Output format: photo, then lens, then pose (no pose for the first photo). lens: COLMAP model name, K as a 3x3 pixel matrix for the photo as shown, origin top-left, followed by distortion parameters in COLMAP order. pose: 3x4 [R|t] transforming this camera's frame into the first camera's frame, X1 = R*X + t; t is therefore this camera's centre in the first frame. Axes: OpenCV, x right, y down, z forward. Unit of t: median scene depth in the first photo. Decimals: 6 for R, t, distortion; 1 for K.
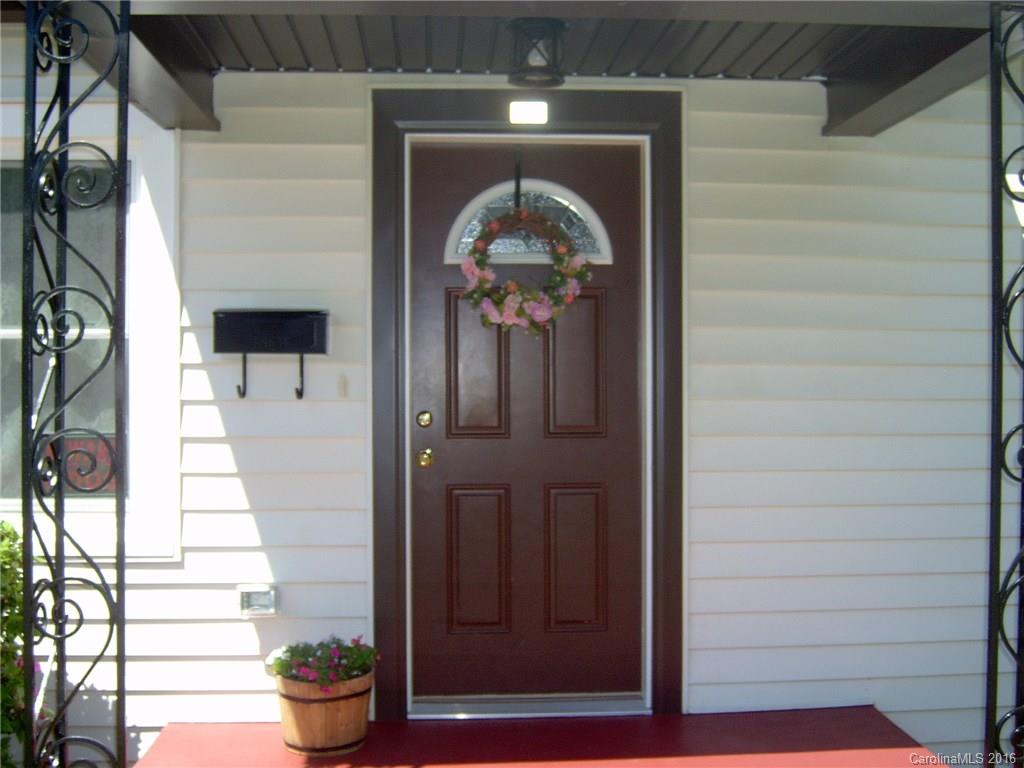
lens RADIAL K [[1082.9, 0, 512.0], [0, 1082.9, 384.0], [0, 0, 1]] dist [-0.079175, 0.012808]
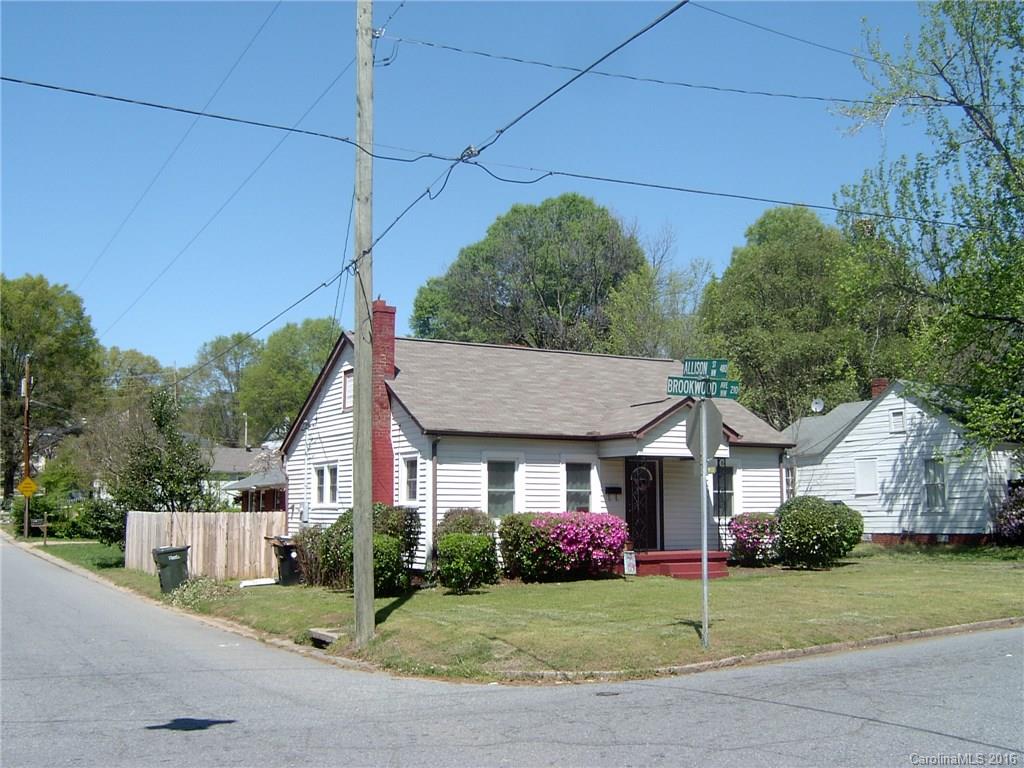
lens RADIAL K [[1082.9, 0, 512.0], [0, 1082.9, 384.0], [0, 0, 1]] dist [-0.079175, 0.012808]
pose [[0.893585, 0.052134, 0.445857, -3.698345], [0.004950, 0.992028, -0.125918, 0.131213], [-0.448867, 0.114725, 0.886203, -4.577652]]
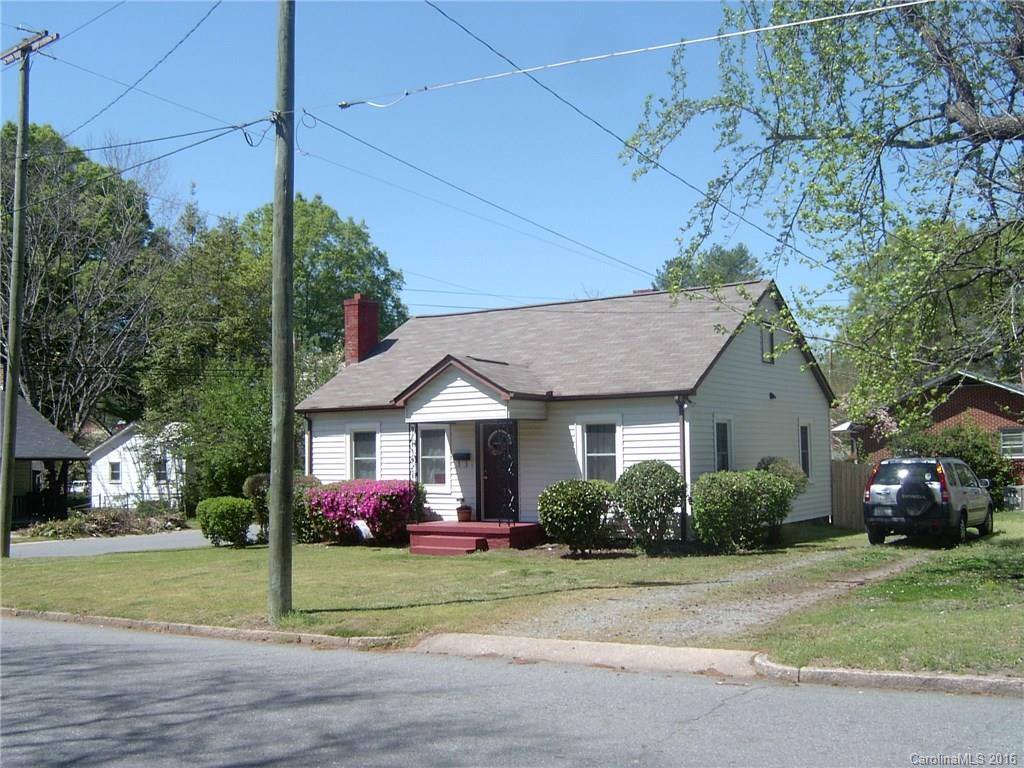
lens RADIAL K [[1082.9, 0, 512.0], [0, 1082.9, 384.0], [0, 0, 1]] dist [-0.079175, 0.012808]
pose [[0.793708, -0.051186, -0.606142, 3.797780], [0.009427, 0.997369, -0.071879, -0.016194], [0.608226, 0.051336, 0.792102, -3.778398]]
